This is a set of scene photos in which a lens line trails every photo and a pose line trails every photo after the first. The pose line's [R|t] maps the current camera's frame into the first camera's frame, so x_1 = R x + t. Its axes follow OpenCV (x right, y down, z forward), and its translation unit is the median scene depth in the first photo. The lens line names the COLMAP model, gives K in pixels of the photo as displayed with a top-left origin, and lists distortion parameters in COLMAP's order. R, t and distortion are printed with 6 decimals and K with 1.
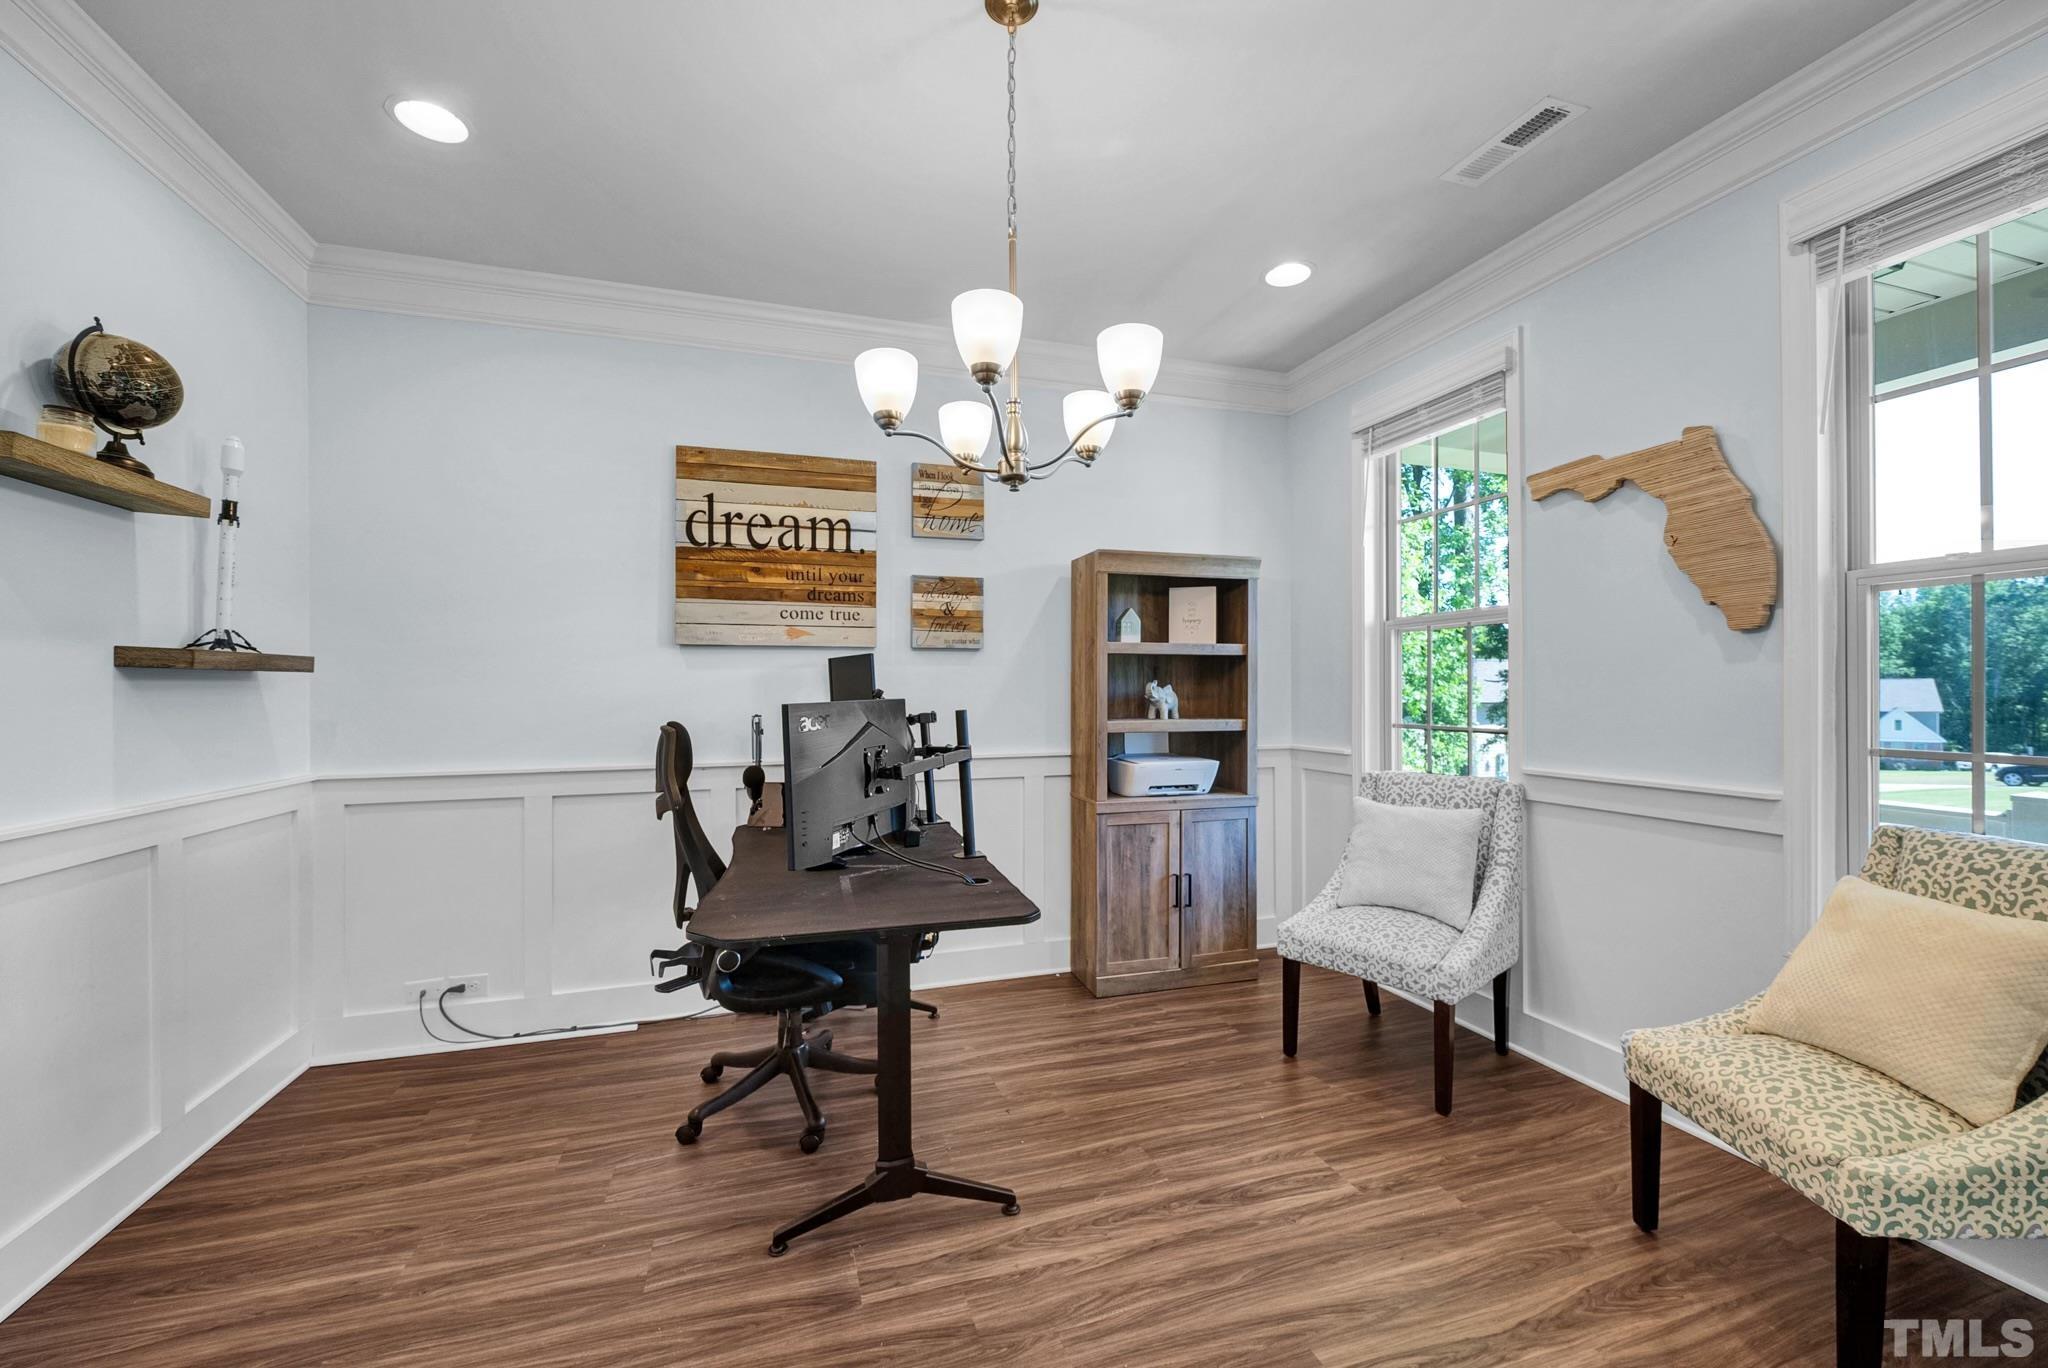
lens RADIAL K [[774.6, 0, 1024.0], [0, 774.6, 684.0], [0, 0, 1]] dist [-0.001308, -0.000351]
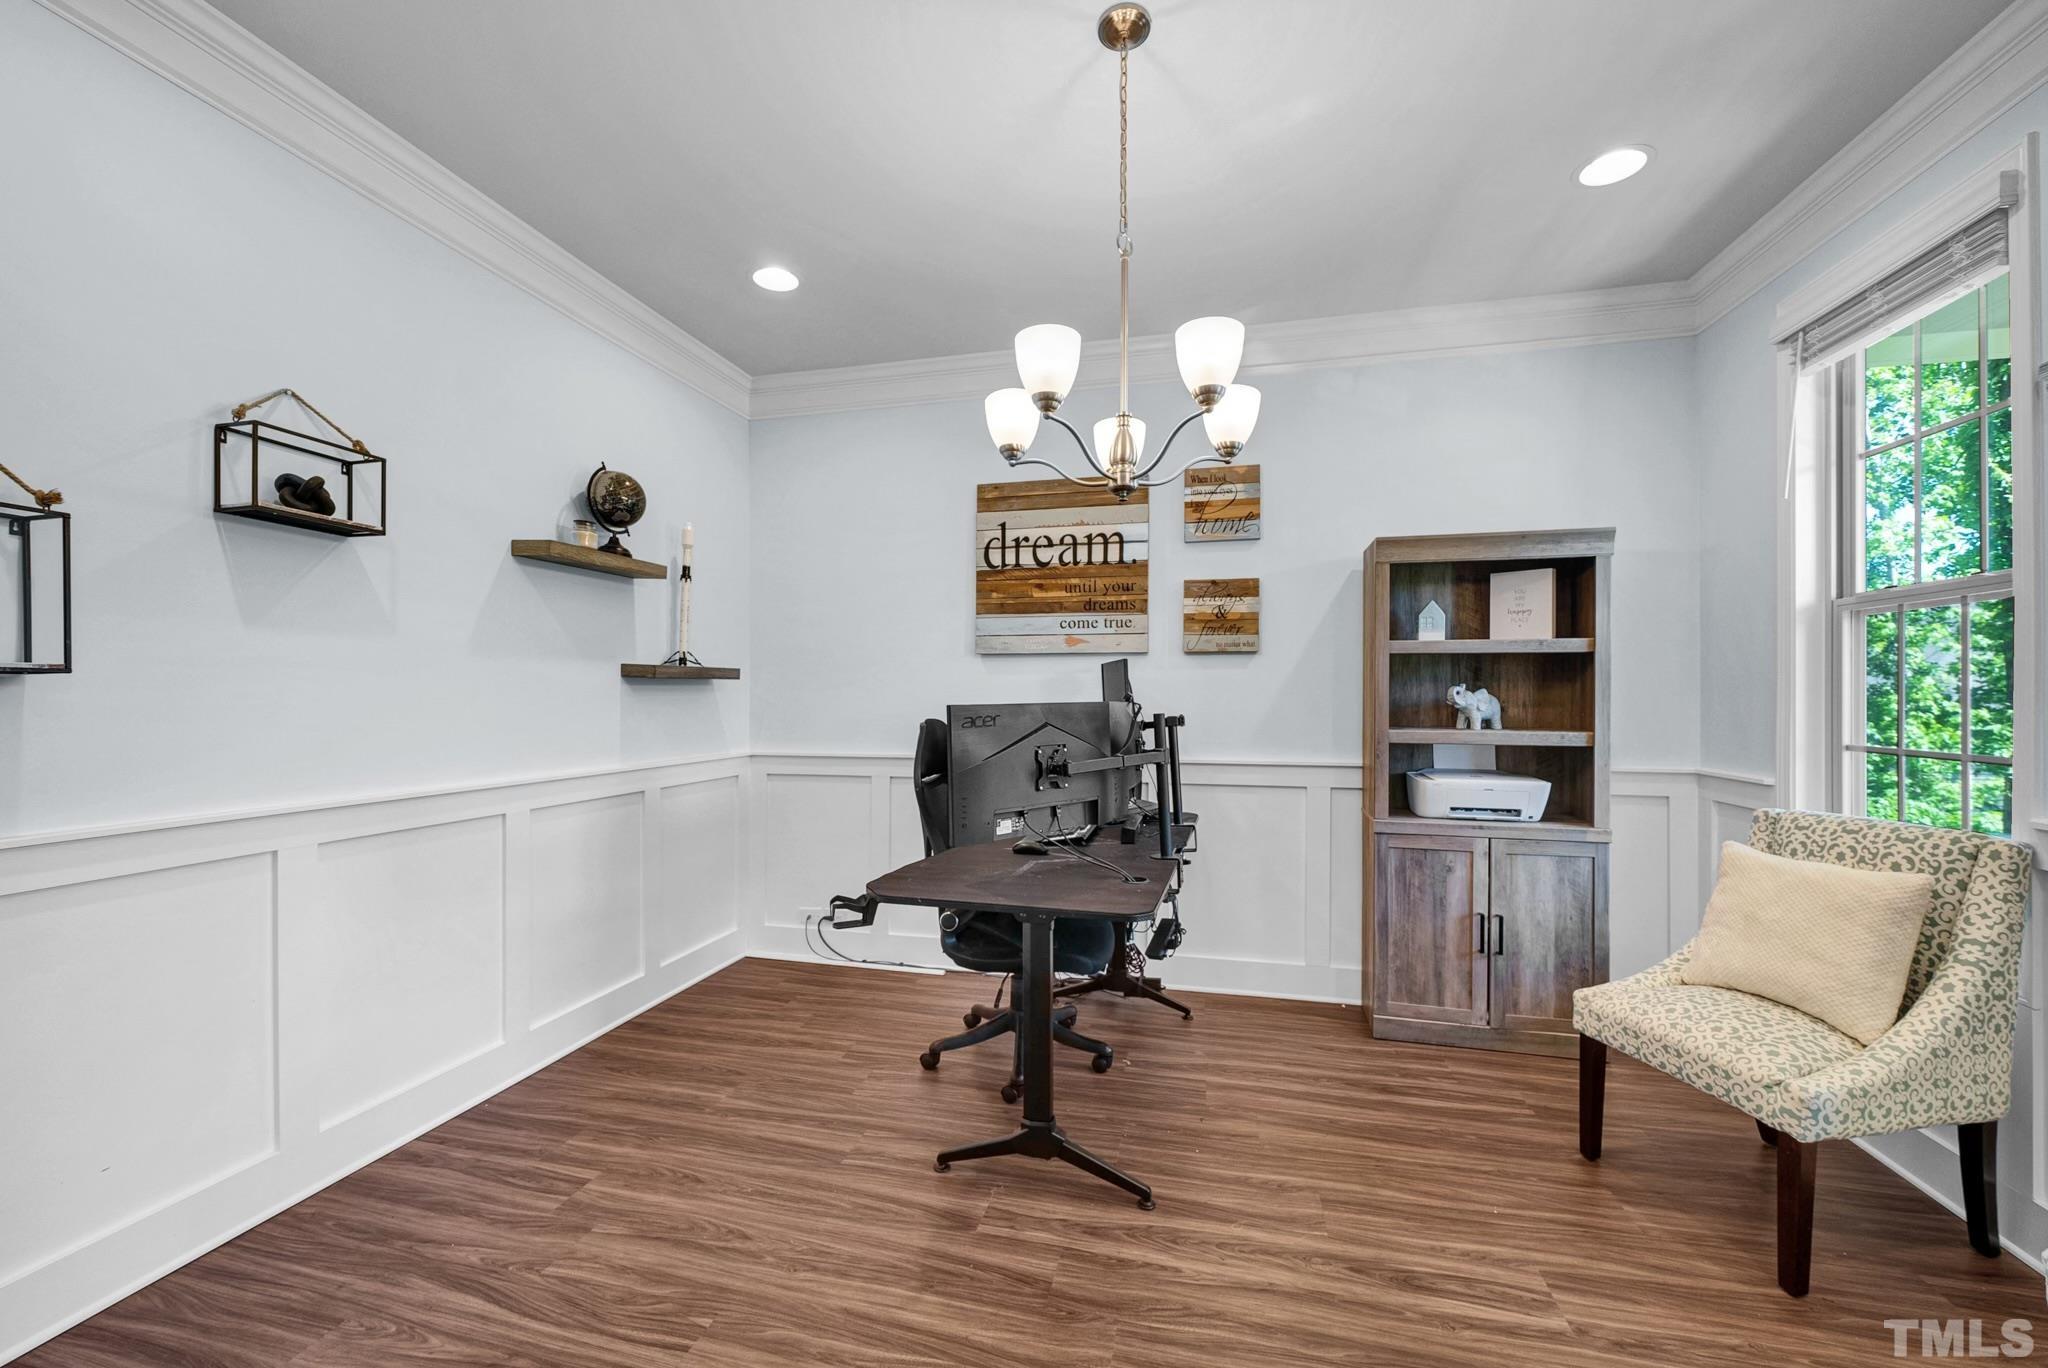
lens RADIAL K [[764.3, 0, 1004.9], [0, 764.3, 685.9], [0, 0, 1]] dist [-0.001922, -0.000431]
pose [[0.864023, -0.000546, -0.503452, 0.186804], [-0.000499, 0.999998, -0.001940, -0.000565], [0.503452, 0.001927, 0.864021, 0.021548]]
